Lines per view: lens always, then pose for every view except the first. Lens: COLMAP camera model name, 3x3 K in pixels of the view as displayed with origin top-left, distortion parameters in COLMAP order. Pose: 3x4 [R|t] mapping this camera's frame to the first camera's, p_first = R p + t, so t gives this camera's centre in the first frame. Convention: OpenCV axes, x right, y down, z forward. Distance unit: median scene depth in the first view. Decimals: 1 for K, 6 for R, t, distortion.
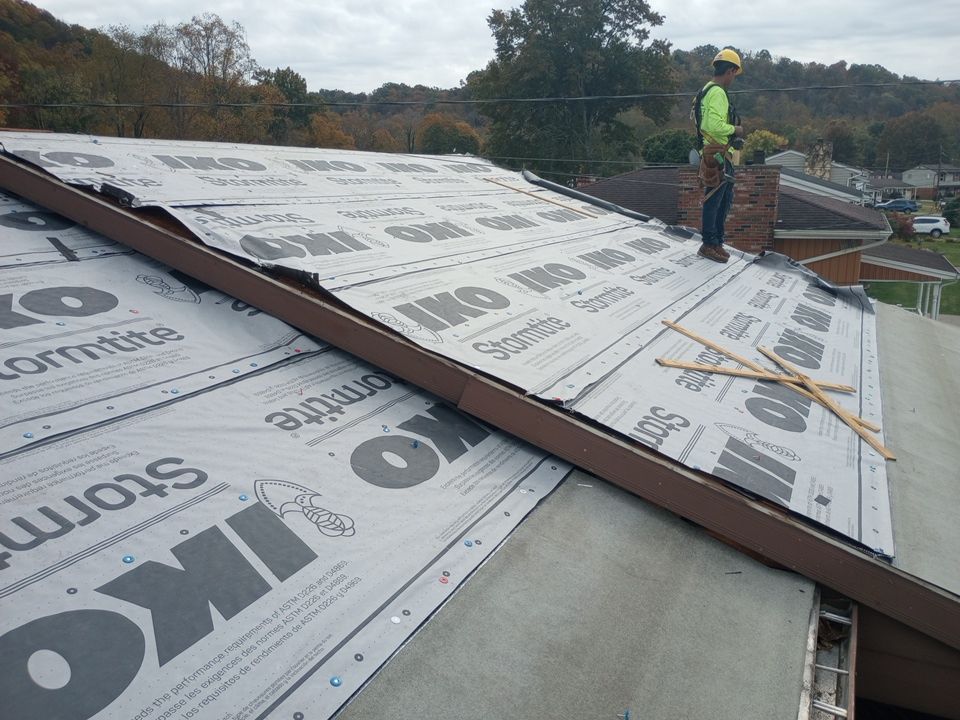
lens RADIAL K [[810.7, 0, 489.8], [0, 810.7, 357.9], [0, 0, 1]] dist [0.072391, -0.058726]
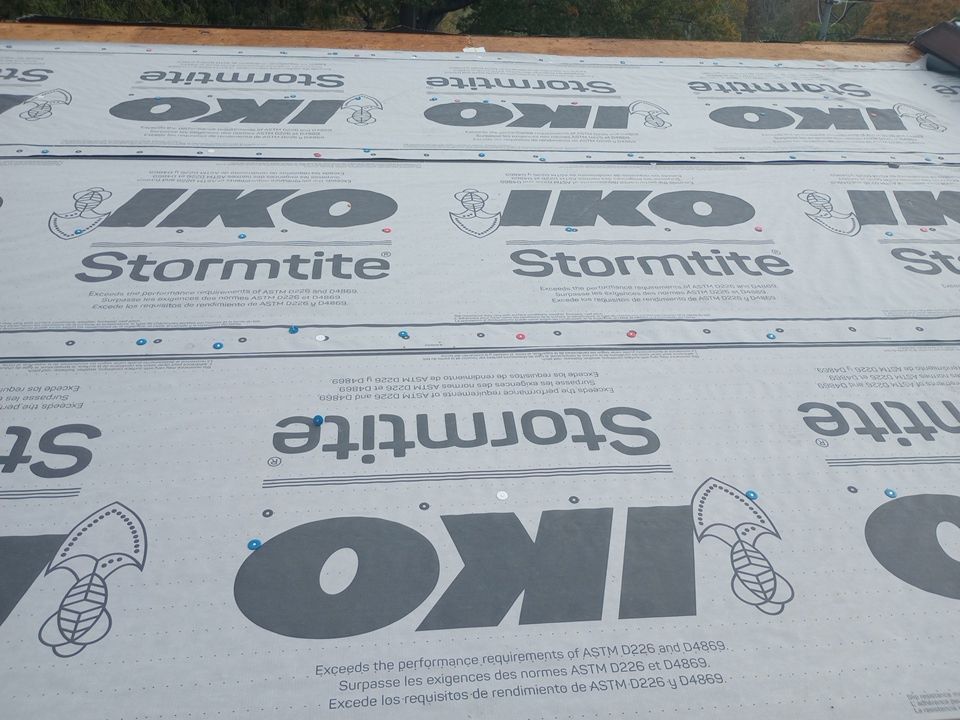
lens RADIAL K [[810.7, 0, 480.0], [0, 810.7, 354.5], [0, 0, 1]] dist [0.072391, -0.058726]
pose [[0.517160, 0.306320, -0.799195, 0.181996], [-0.212275, 0.950492, 0.226947, -0.089770], [0.829147, 0.052281, 0.556580, 0.401768]]
